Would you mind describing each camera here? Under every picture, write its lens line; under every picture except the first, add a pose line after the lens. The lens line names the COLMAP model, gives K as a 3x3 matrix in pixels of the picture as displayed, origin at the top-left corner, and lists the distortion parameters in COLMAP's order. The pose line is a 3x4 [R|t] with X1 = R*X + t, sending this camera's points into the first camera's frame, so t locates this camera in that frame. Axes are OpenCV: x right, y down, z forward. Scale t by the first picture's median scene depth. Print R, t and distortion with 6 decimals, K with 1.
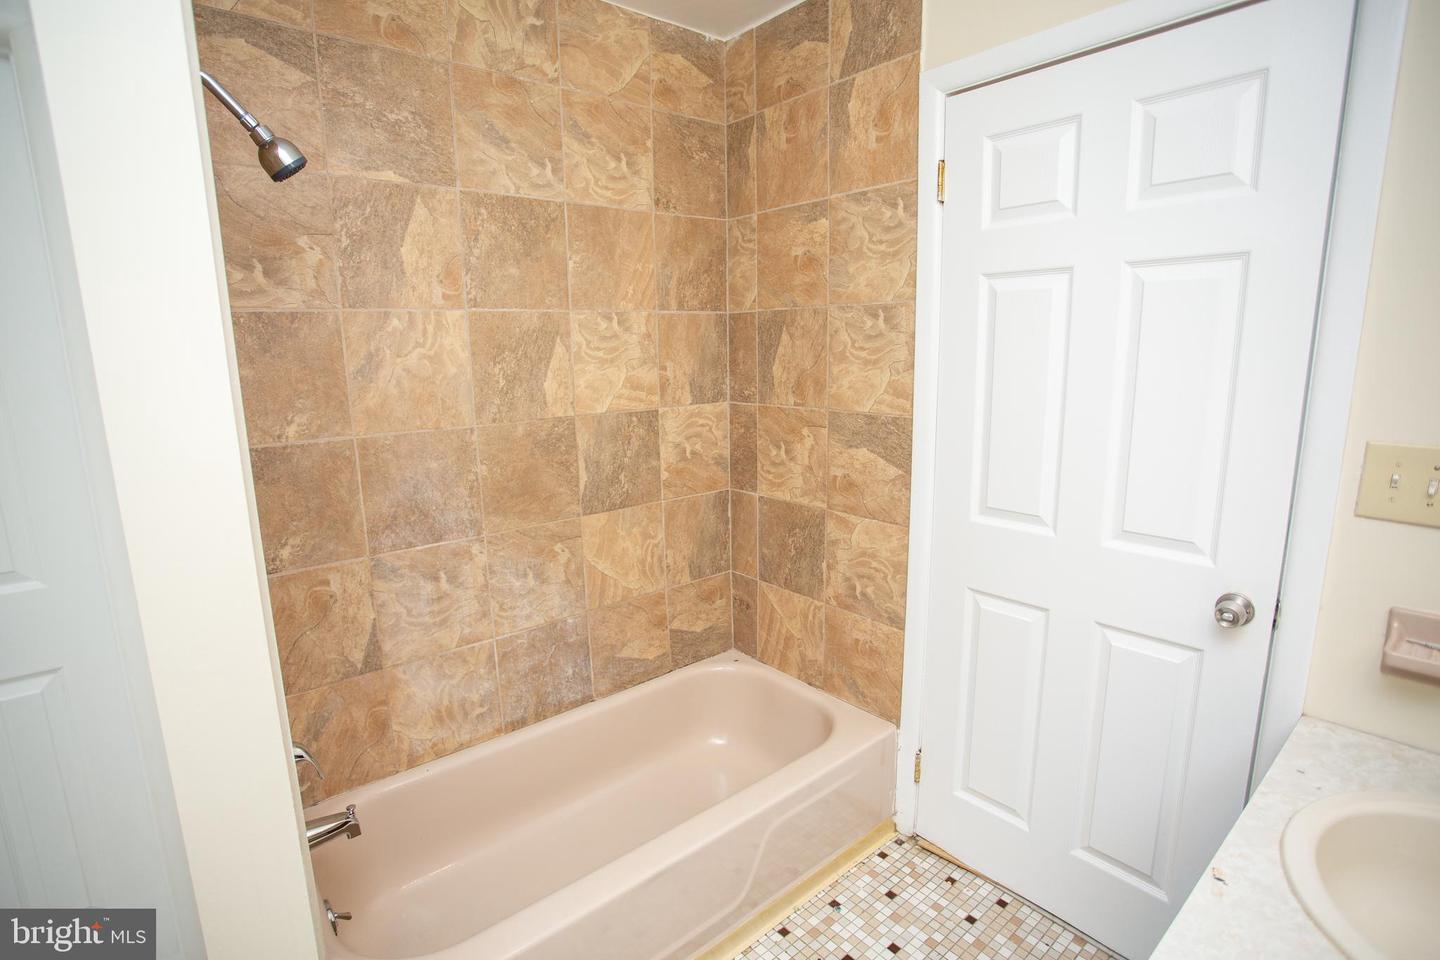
lens RADIAL K [[717.6, 0, 680.4], [0, 717.6, 480.1], [0, 0, 1]] dist [-0.064263, 0.051986]
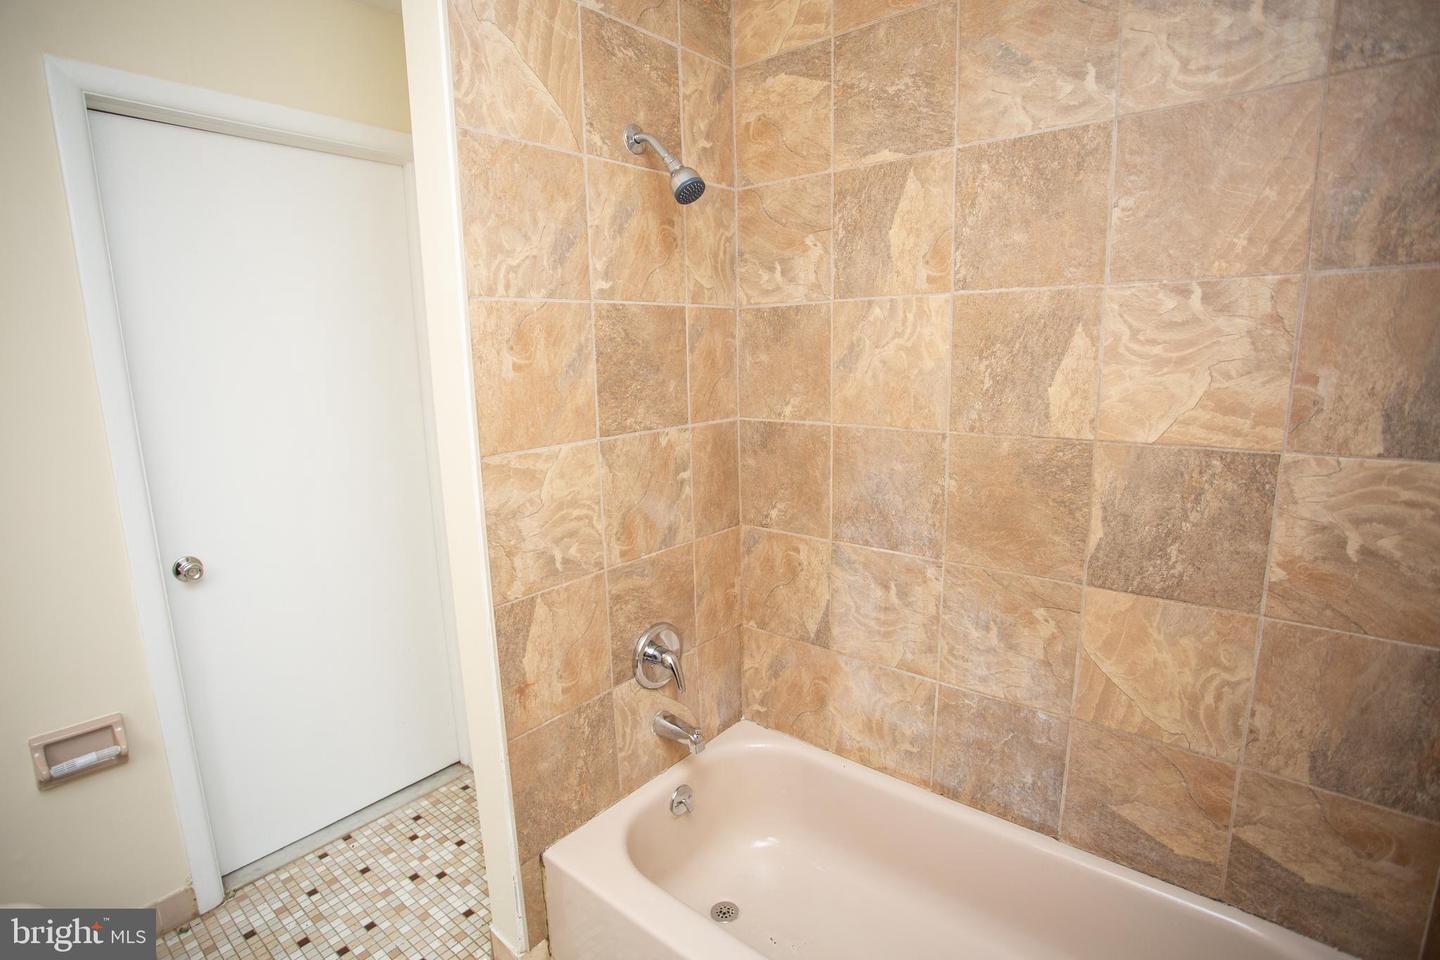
lens RADIAL K [[700.2, 0, 720.0], [0, 700.2, 480.0], [0, 0, 1]] dist [-0.069817, 0.032269]
pose [[0.207477, 0.203999, -0.956733, 0.447987], [-0.160682, 0.971838, 0.172374, -0.117930], [0.964953, 0.117966, 0.234413, 0.552341]]
